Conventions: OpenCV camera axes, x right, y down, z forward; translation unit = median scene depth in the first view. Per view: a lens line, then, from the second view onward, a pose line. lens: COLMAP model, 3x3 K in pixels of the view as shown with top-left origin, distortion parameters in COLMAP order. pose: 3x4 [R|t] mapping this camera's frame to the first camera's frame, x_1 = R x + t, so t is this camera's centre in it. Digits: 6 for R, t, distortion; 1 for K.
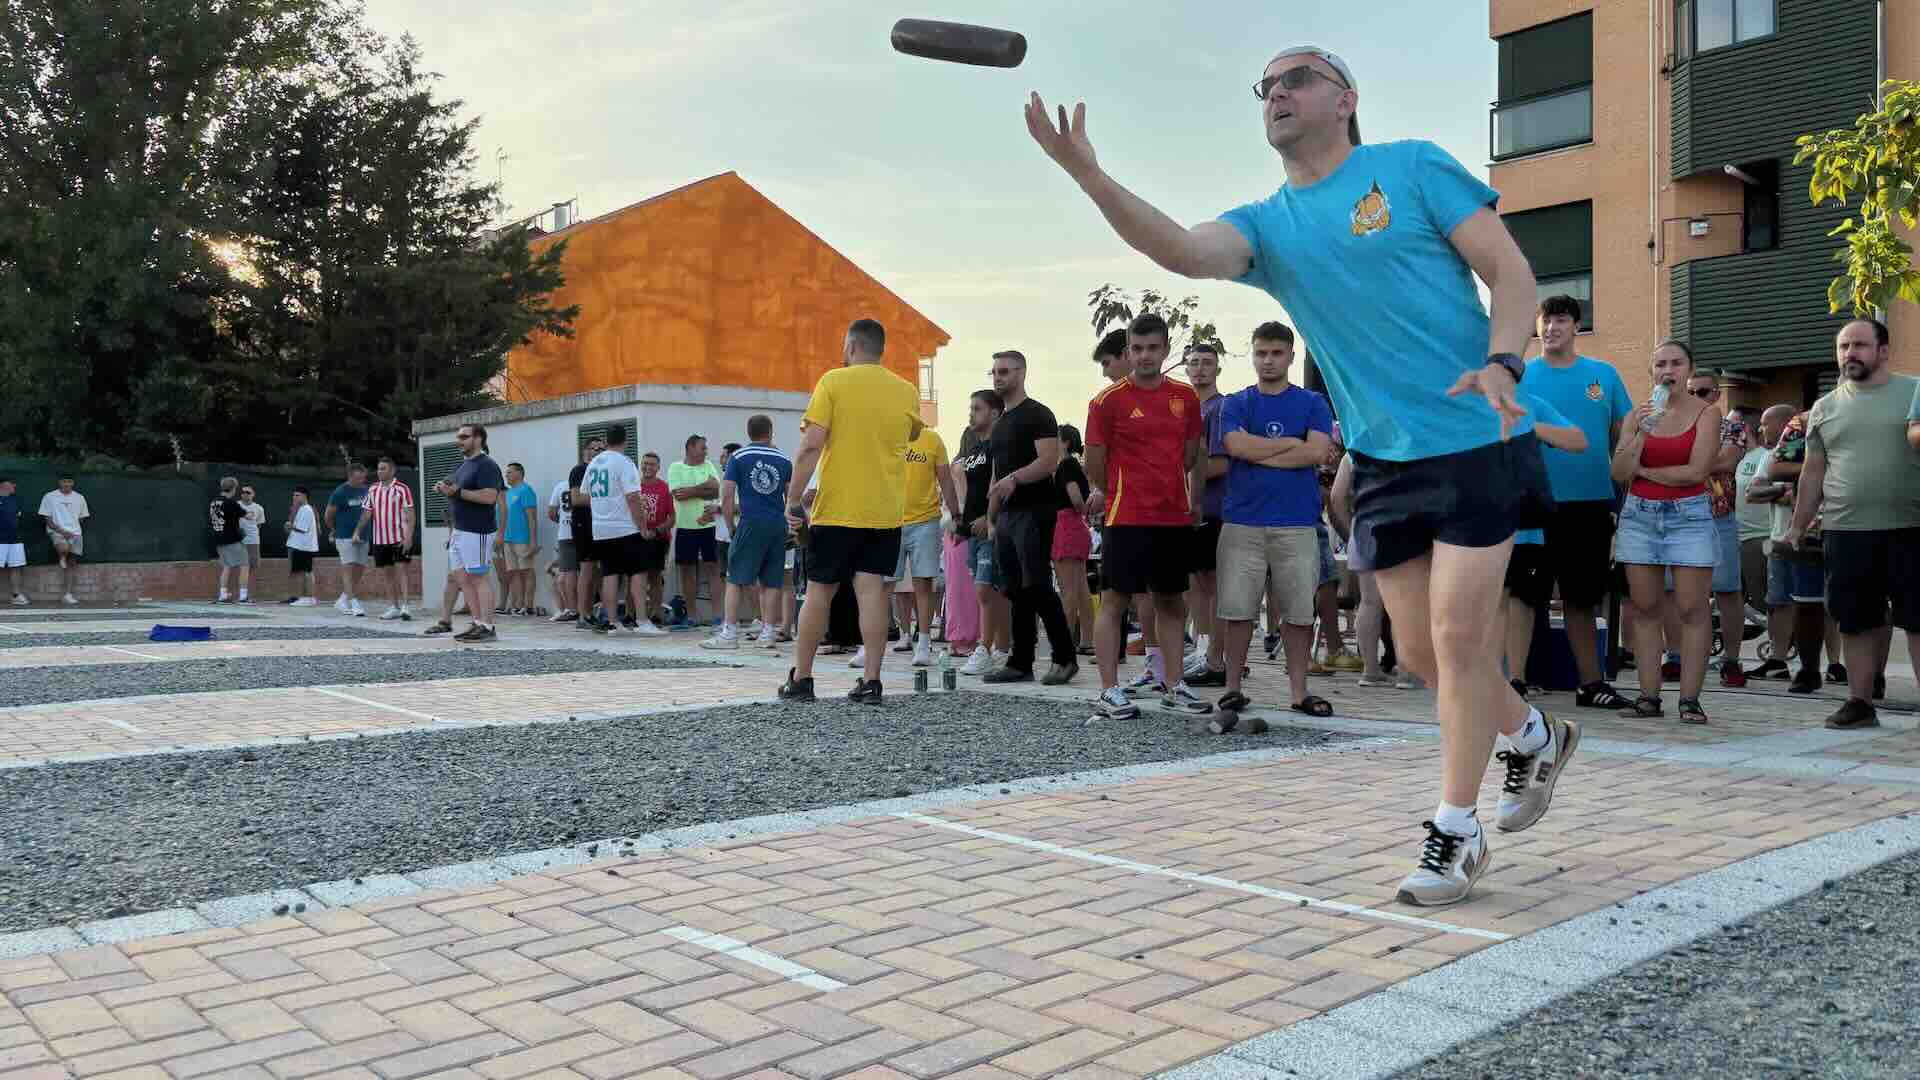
lens RADIAL K [[1460.1, 0, 942.0], [0, 1460.1, 541.8], [0, 0, 1]] dist [0.031283, -0.020871]
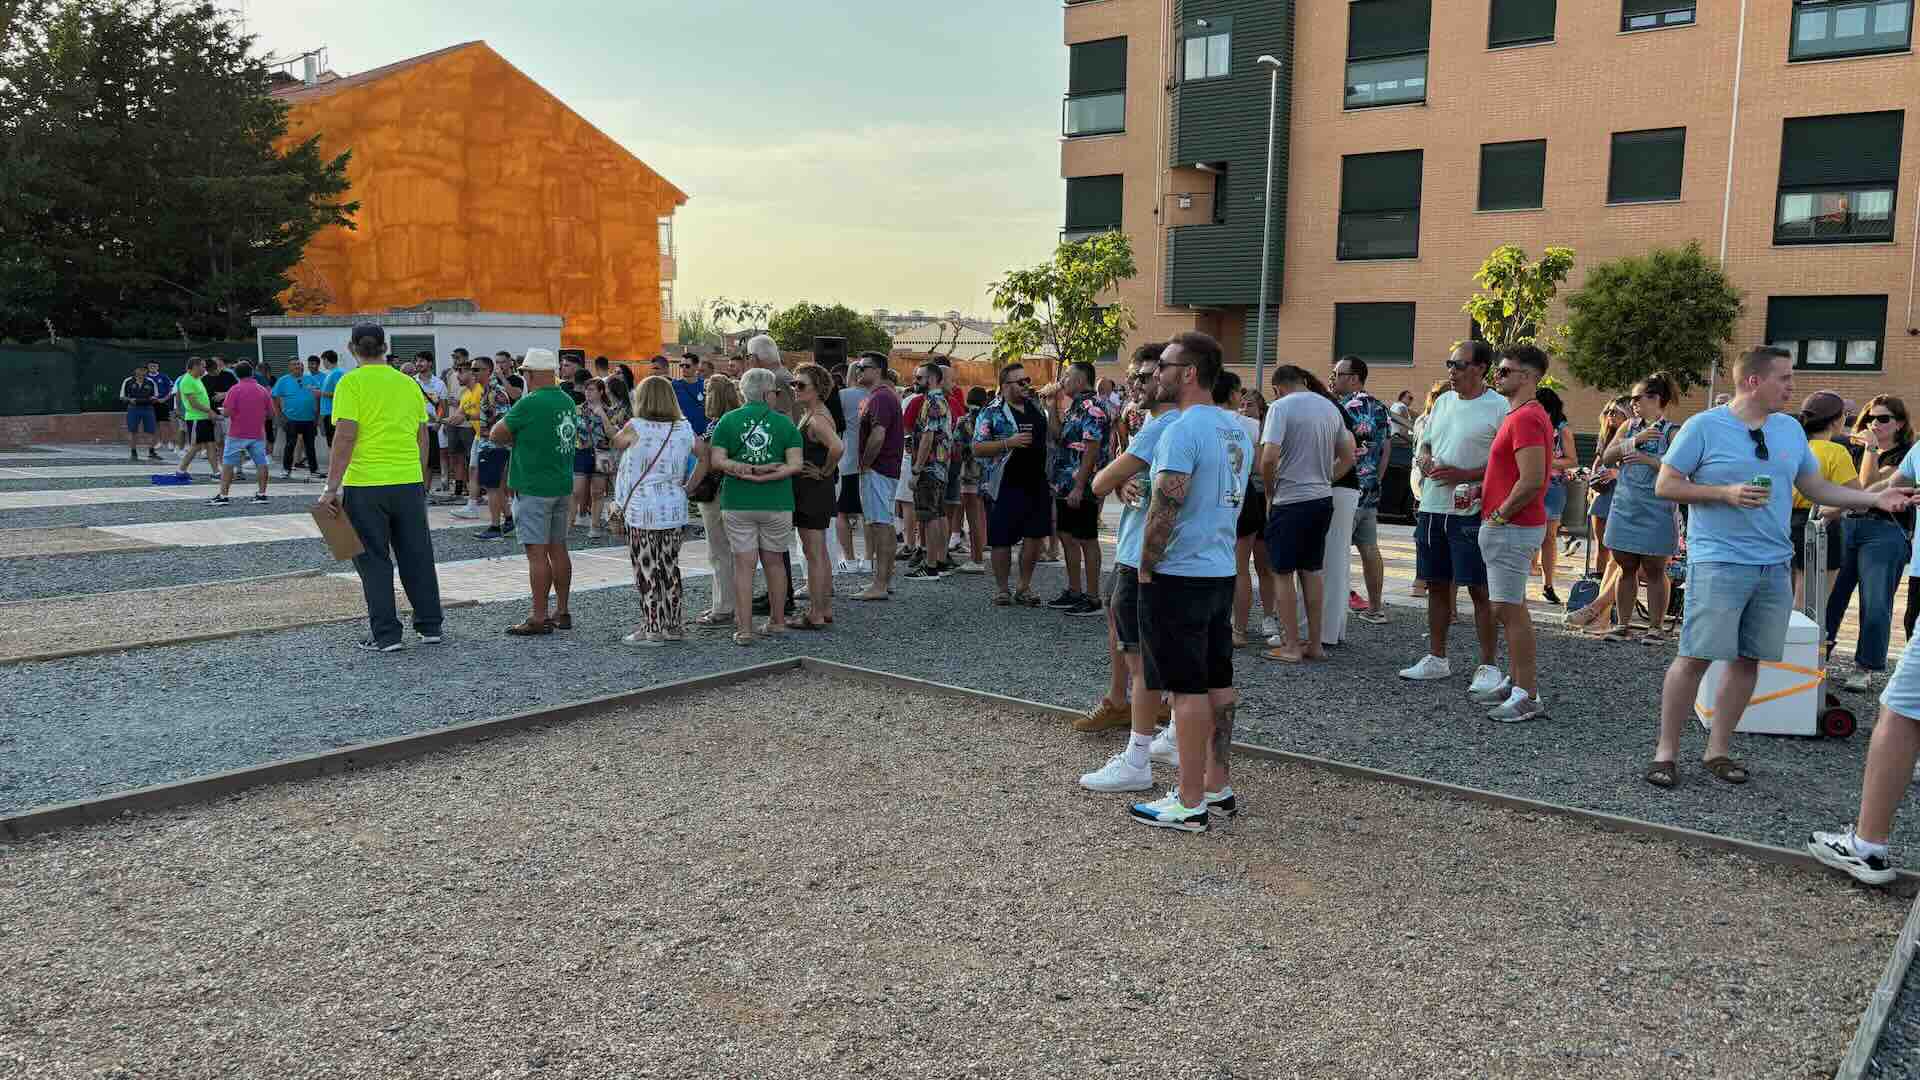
lens RADIAL K [[1460.1, 0, 952.4], [0, 1460.1, 548.5], [0, 0, 1]] dist [0.031283, -0.020871]
pose [[0.985423, 0.001869, 0.170109, 0.040158], [-0.022770, 0.992392, 0.120998, -0.041571], [-0.168589, -0.123107, 0.977968, -0.398833]]
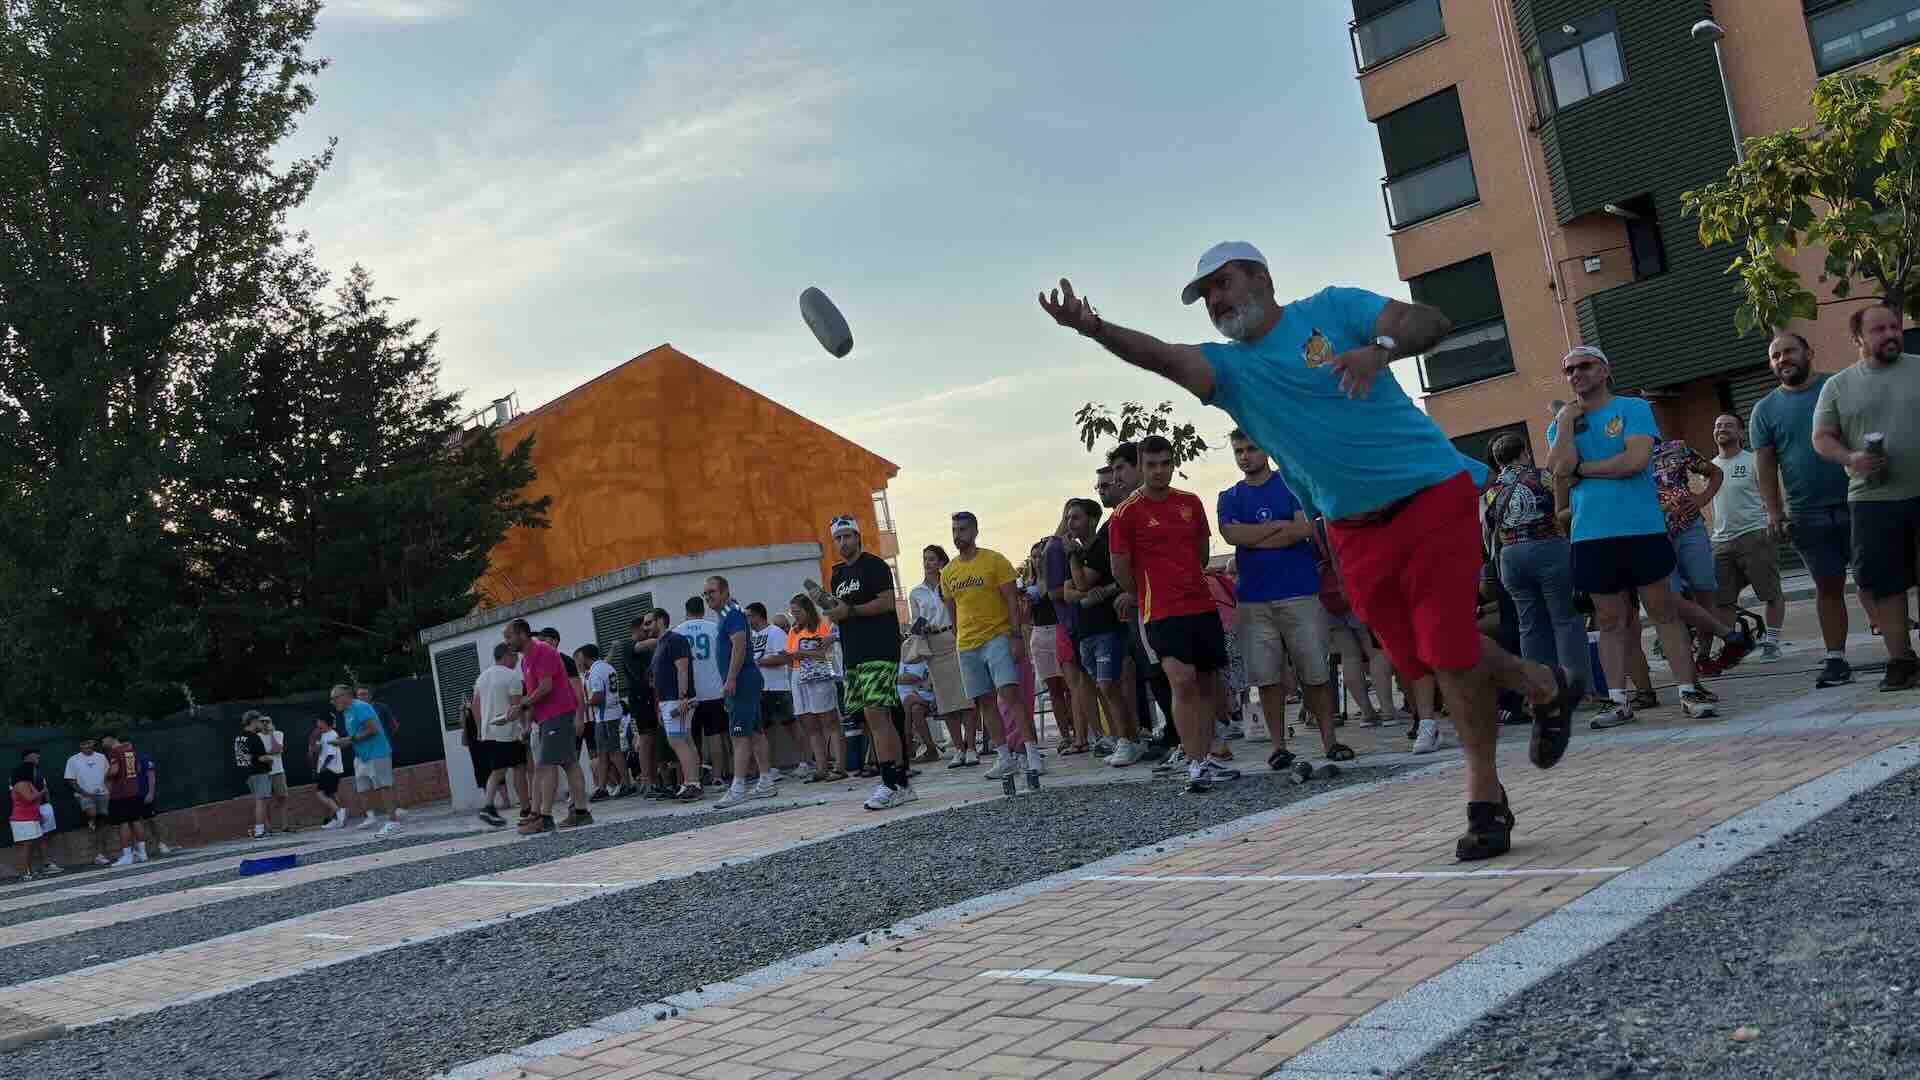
lens RADIAL K [[1460.1, 0, 944.5], [0, 1460.1, 524.7], [0, 0, 1]] dist [0.031283, -0.020871]
pose [[0.987129, -0.154872, 0.039876, -0.023880], [0.158011, 0.982963, -0.093896, -0.000498], [-0.024655, 0.098988, 0.994783, -0.034443]]
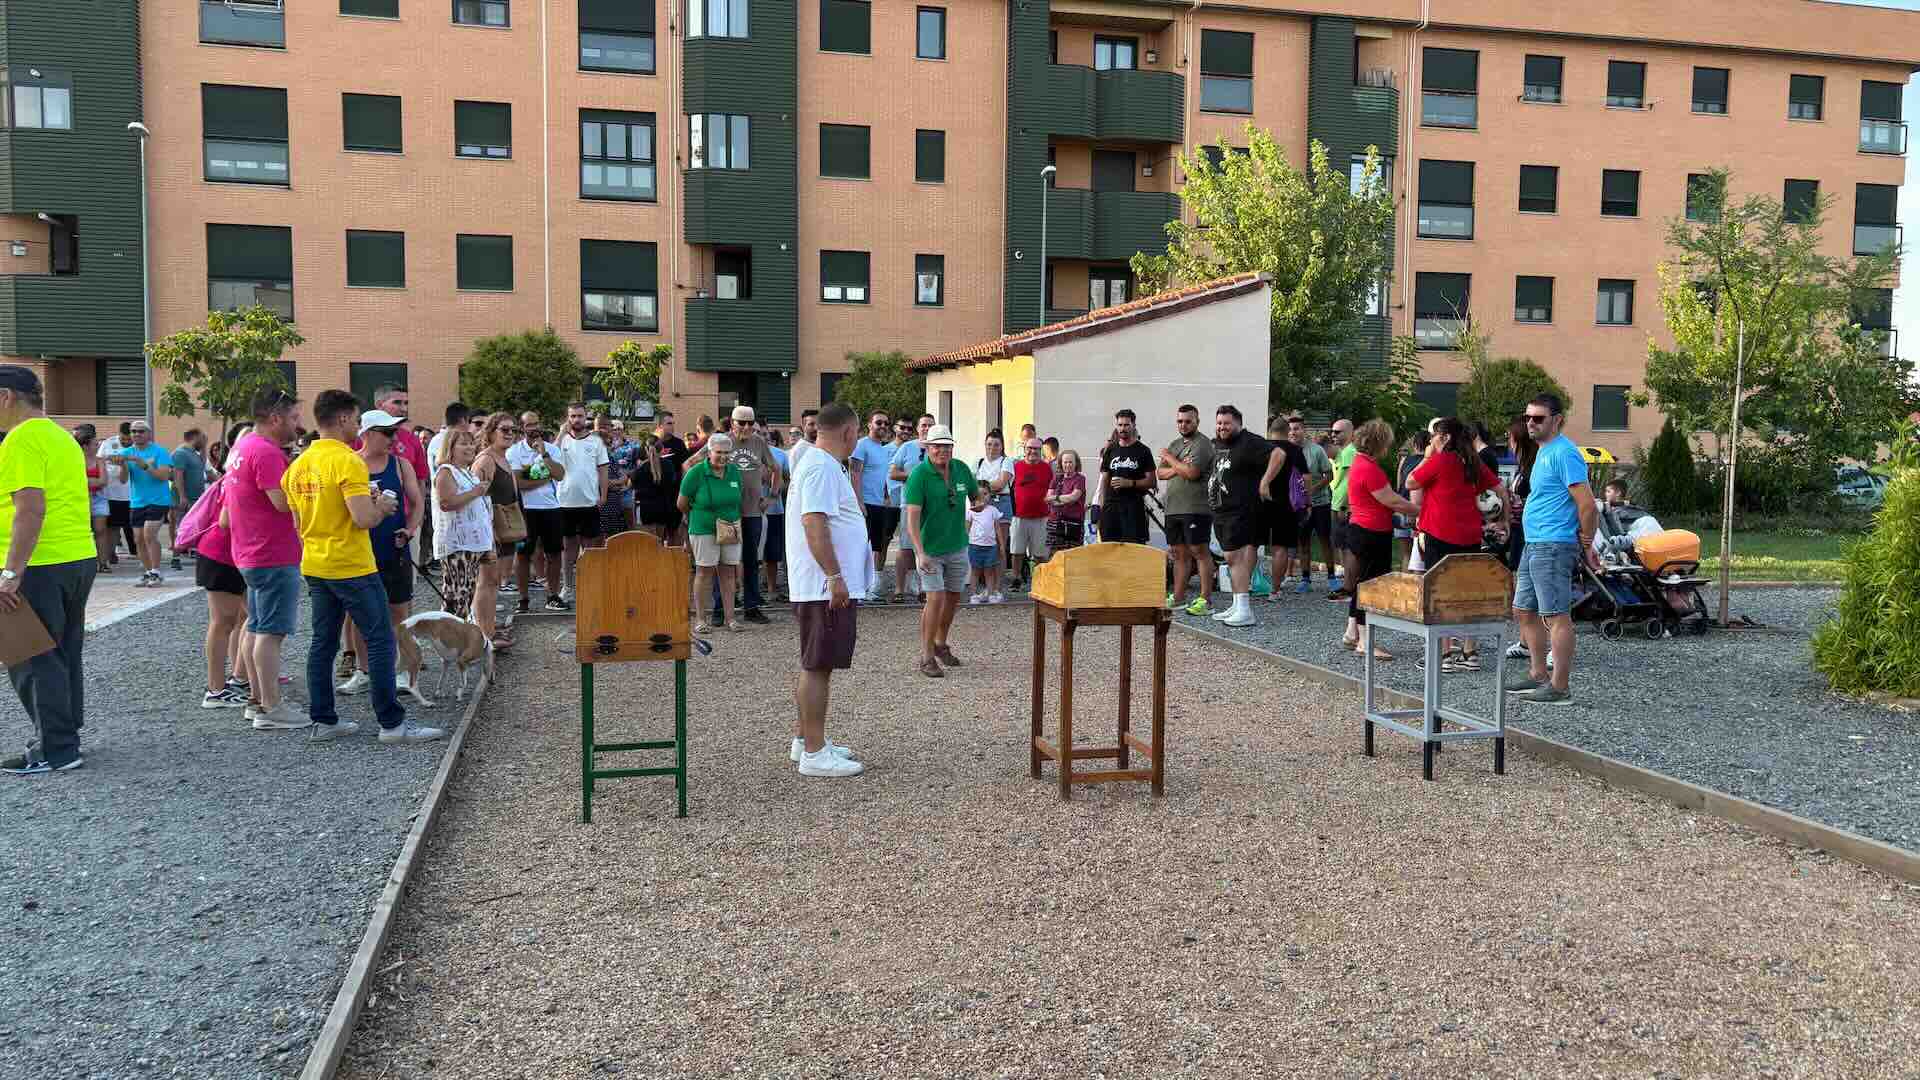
lens RADIAL K [[1460.1, 0, 970.9], [0, 1460.1, 534.6], [0, 0, 1]] dist [0.031283, -0.020871]
pose [[0.458319, -0.051613, 0.887288, -0.318792], [-0.009090, 0.997988, 0.062748, -0.036179], [-0.888741, -0.036824, 0.456927, -0.442874]]
